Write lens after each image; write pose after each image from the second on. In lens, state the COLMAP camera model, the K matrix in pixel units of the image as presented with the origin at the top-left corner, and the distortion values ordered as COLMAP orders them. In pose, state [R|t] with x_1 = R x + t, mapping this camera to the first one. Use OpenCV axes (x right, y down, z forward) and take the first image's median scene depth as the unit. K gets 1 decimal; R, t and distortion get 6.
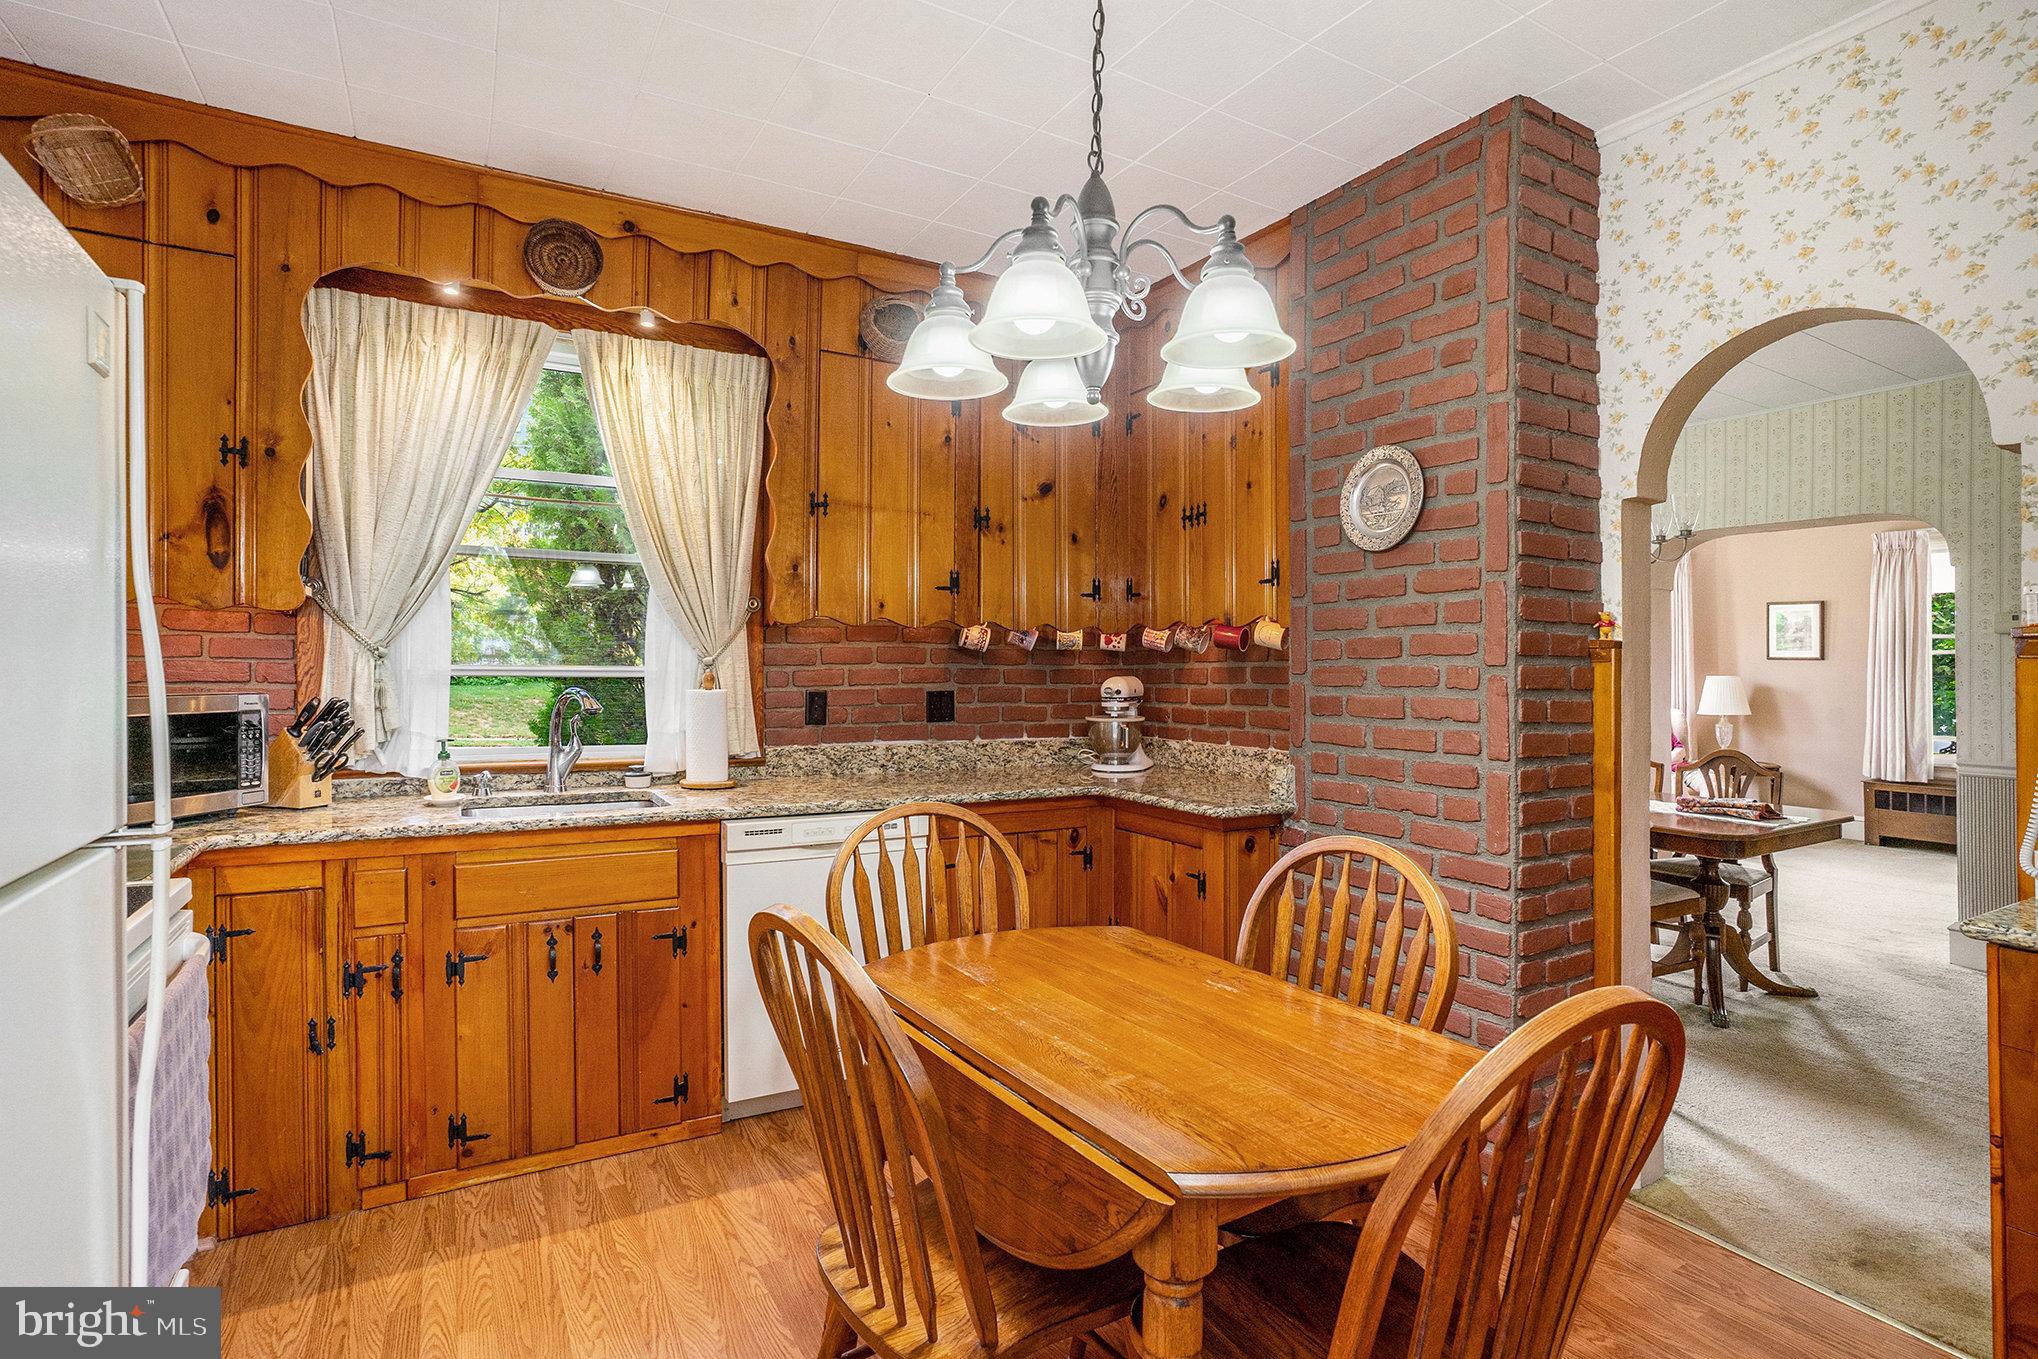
lens RADIAL K [[1026.0, 0, 1031.0], [0, 1026.0, 671.9], [0, 0, 1]] dist [-0.033337, 0.010449]
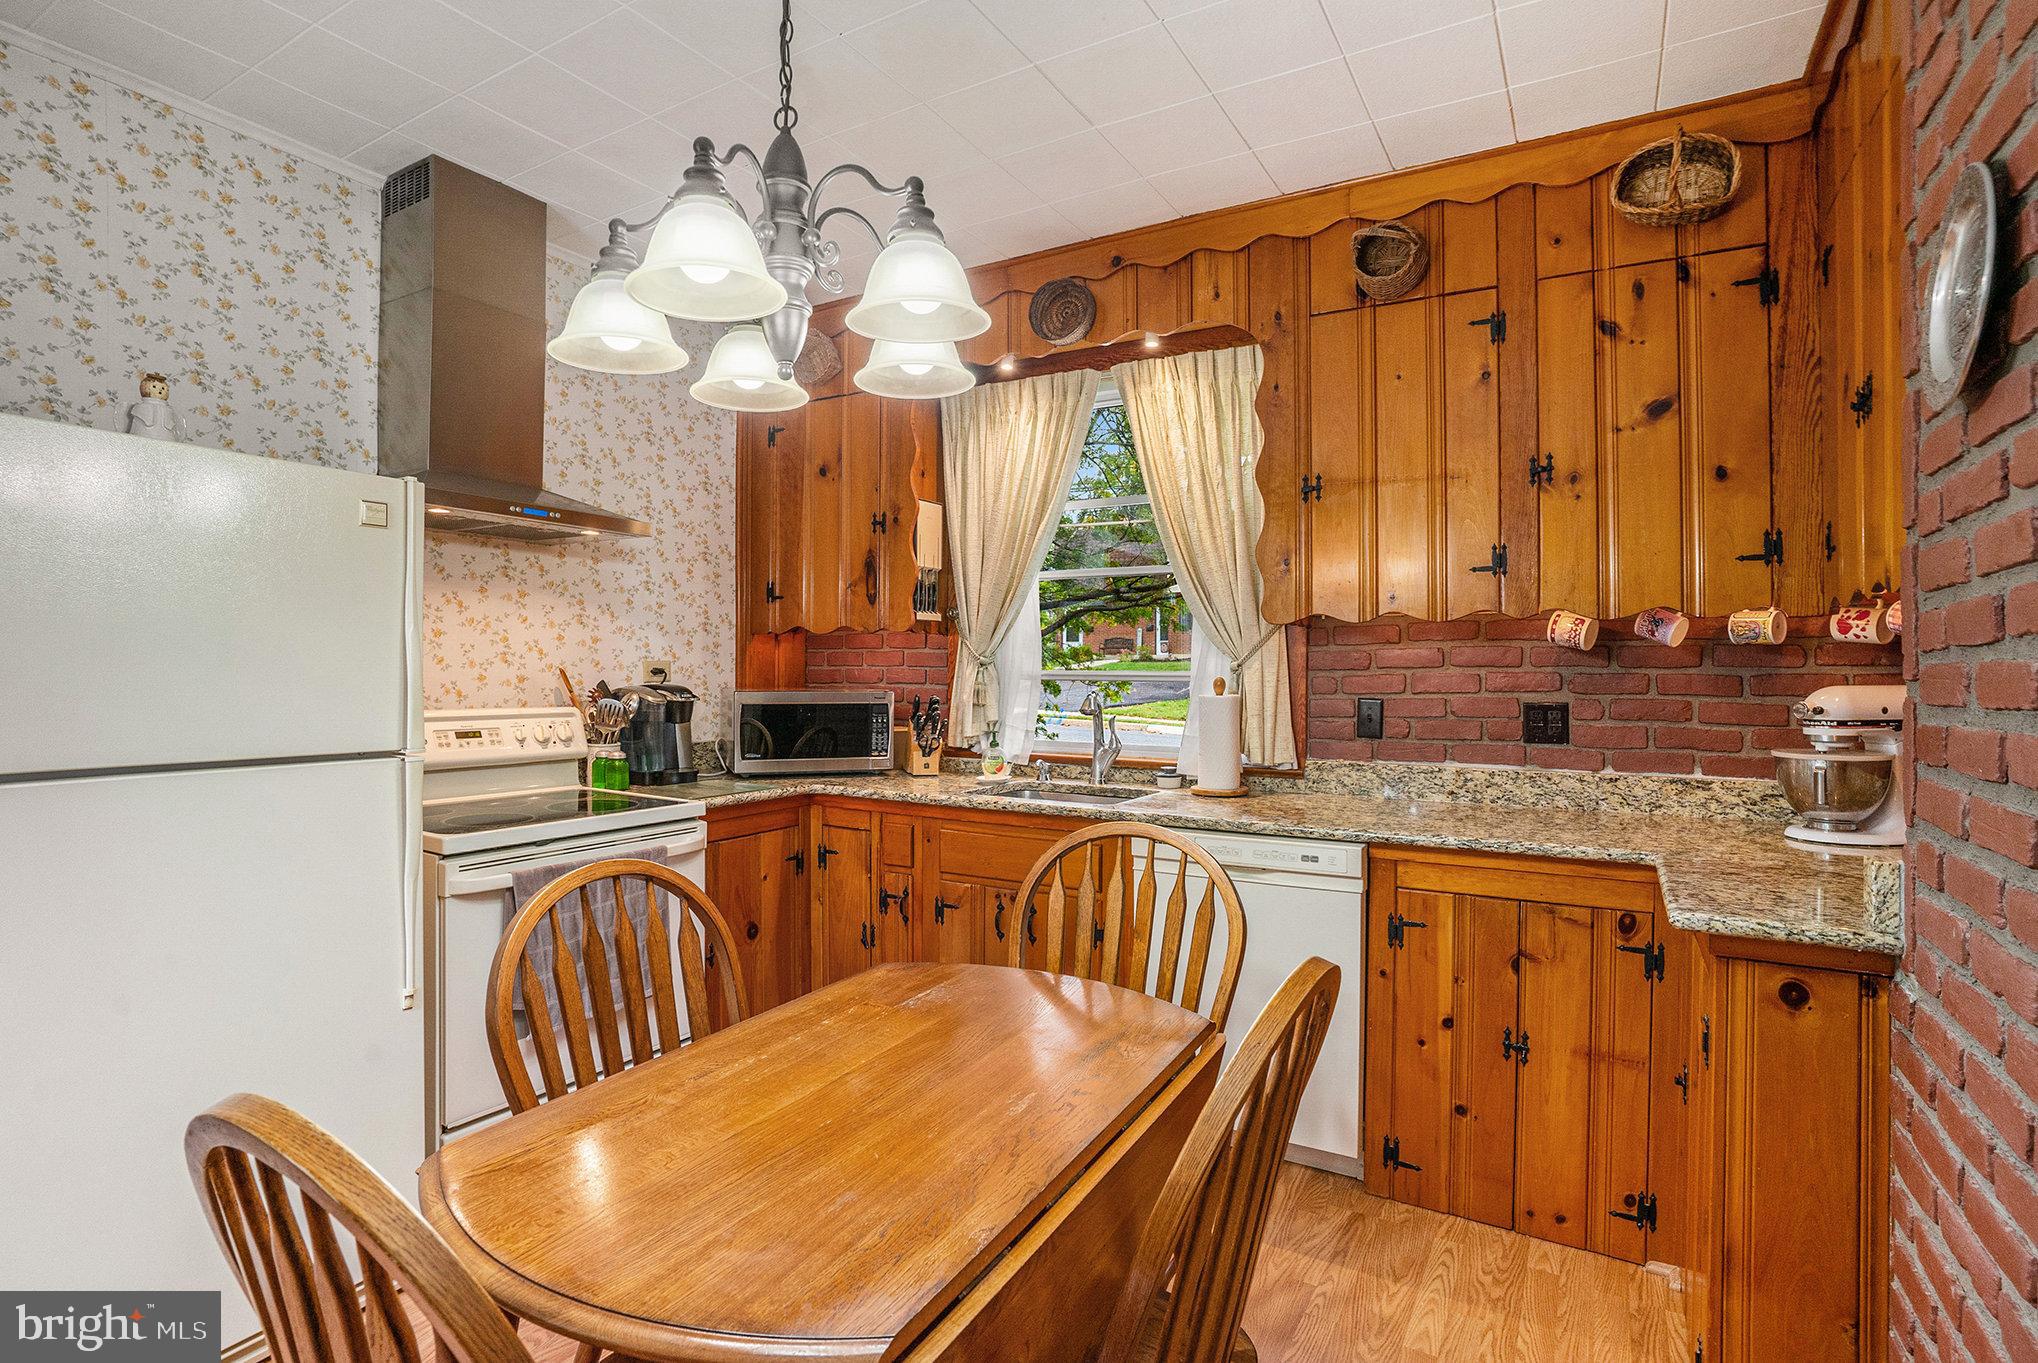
lens RADIAL K [[1026.0, 0, 1018.9], [0, 1026.0, 678.9], [0, 0, 1]] dist [-0.033337, 0.010449]
pose [[0.490329, 0.000535, -0.871537, 0.442603], [-0.004513, 0.999988, -0.001925, 0.004661], [0.871526, 0.004877, 0.490326, 0.344034]]
